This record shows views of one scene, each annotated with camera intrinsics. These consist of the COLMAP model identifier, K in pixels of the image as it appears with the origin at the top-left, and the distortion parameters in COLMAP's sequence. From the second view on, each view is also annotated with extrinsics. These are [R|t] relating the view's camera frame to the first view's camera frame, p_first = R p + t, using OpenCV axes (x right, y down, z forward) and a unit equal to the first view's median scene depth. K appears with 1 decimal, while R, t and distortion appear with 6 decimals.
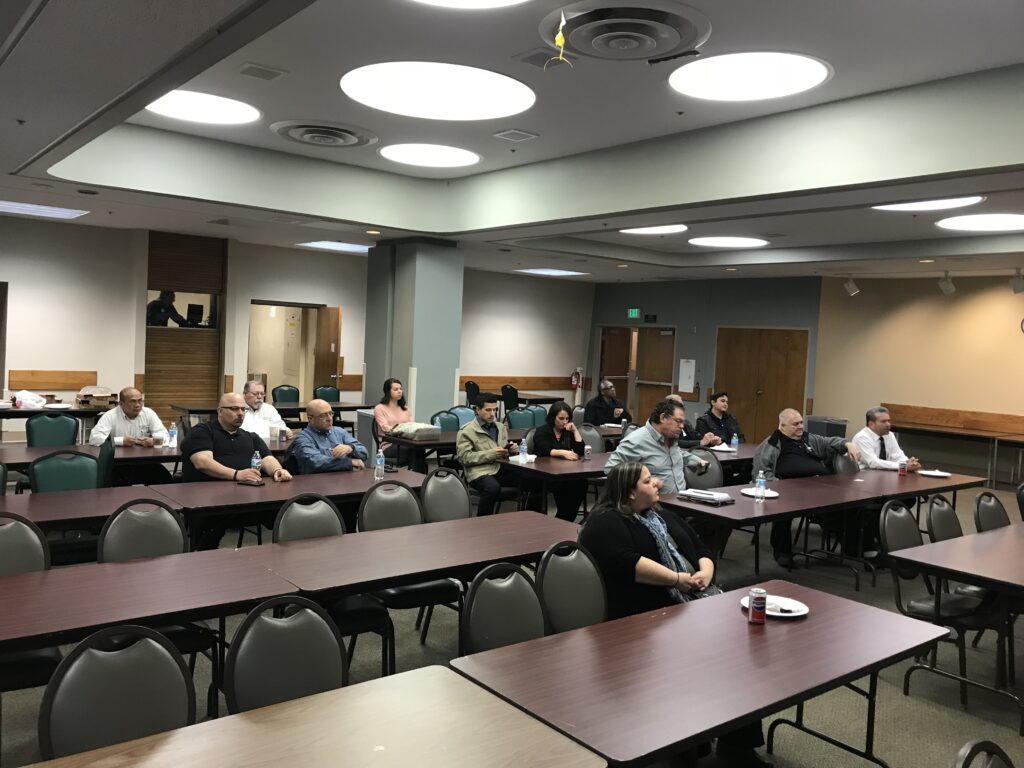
lens RADIAL K [[834.8, 0, 503.5], [0, 834.8, 382.4], [0, 0, 1]] dist [0.044256, -0.075470]
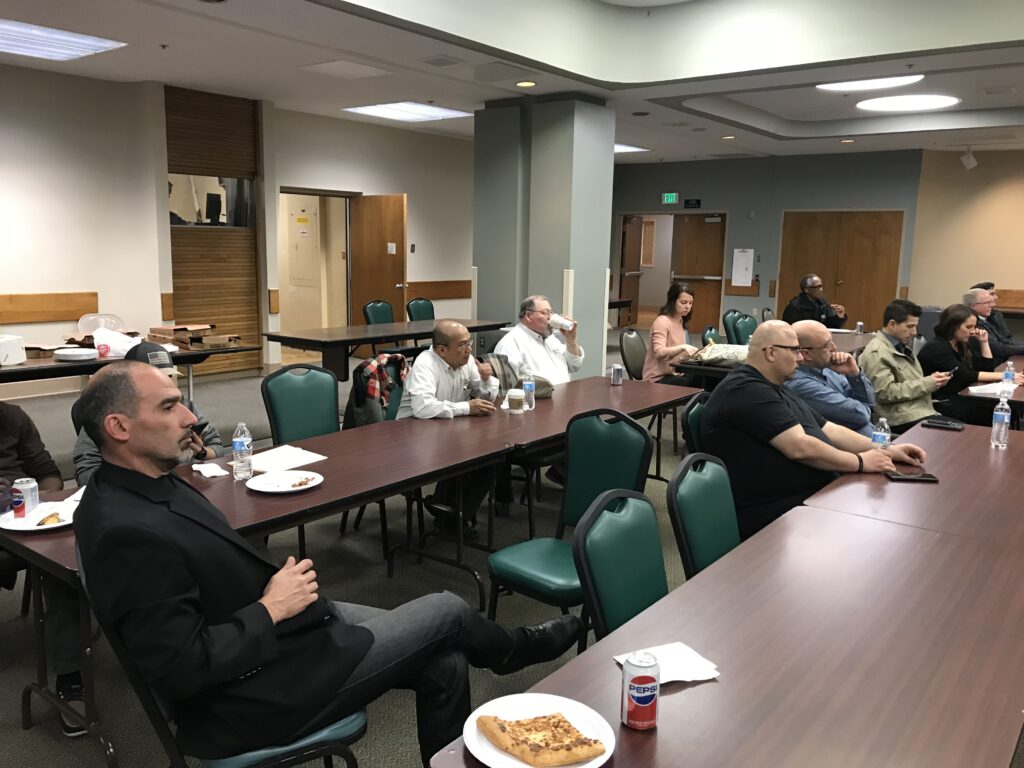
lens RADIAL K [[834.8, 0, 517.0], [0, 834.8, 383.0], [0, 0, 1]] dist [0.044256, -0.075470]
pose [[0.972401, -0.069251, 0.222801, -0.272535], [0.041515, 0.991052, 0.126852, -0.011131], [-0.229592, -0.114102, 0.966576, 0.207516]]
